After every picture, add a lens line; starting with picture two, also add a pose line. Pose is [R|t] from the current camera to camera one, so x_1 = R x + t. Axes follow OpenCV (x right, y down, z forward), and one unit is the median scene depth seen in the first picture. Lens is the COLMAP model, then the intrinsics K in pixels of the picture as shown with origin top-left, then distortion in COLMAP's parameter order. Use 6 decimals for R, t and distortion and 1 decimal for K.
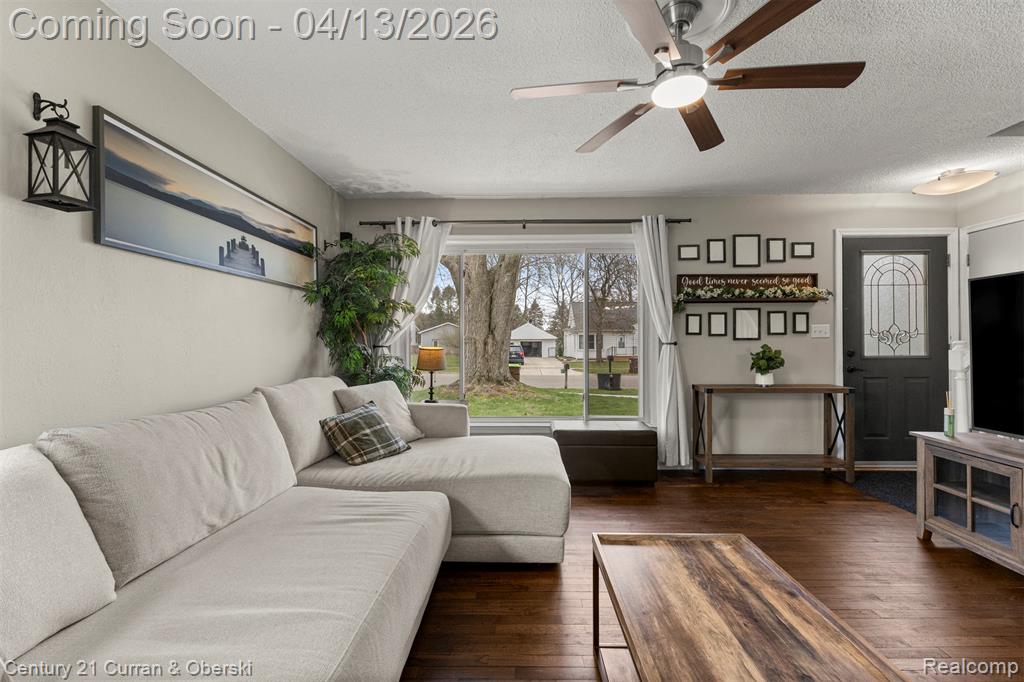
lens RADIAL K [[437.9, 0, 512.0], [0, 437.9, 341.0], [0, 0, 1]] dist [0.003066, 0.000091]
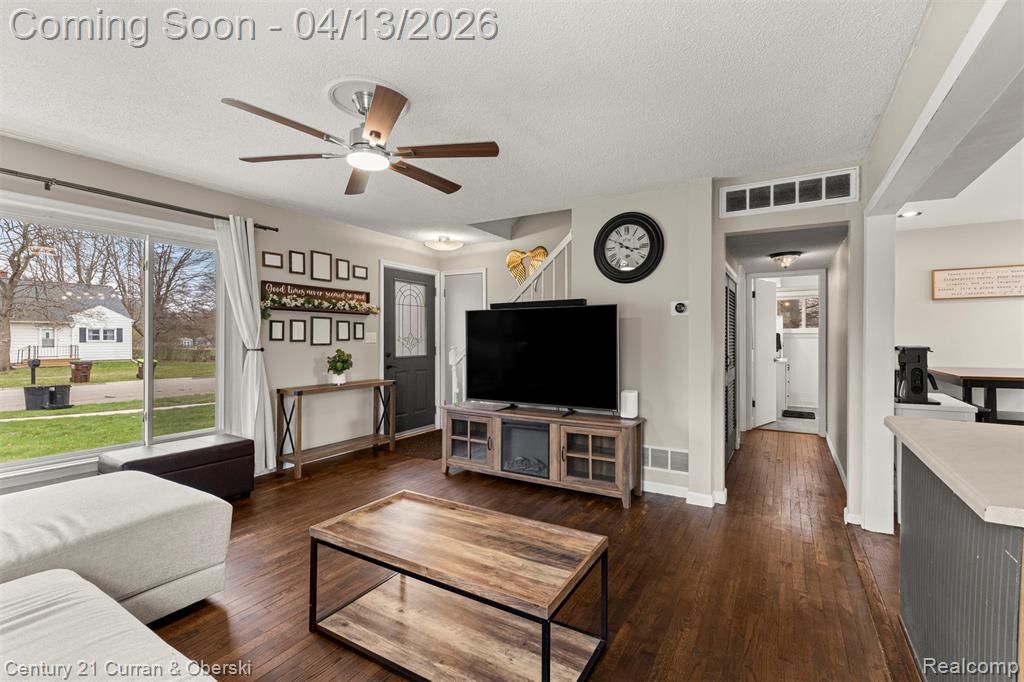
lens RADIAL K [[456.5, 0, 513.9], [0, 456.5, 337.7], [0, 0, 1]] dist [0.004384, -0.000175]
pose [[0.494003, 0.005205, 0.869444, -0.249126], [-0.004781, 0.999983, -0.003270, -0.020638], [-0.869447, -0.002541, 0.494020, -0.016095]]
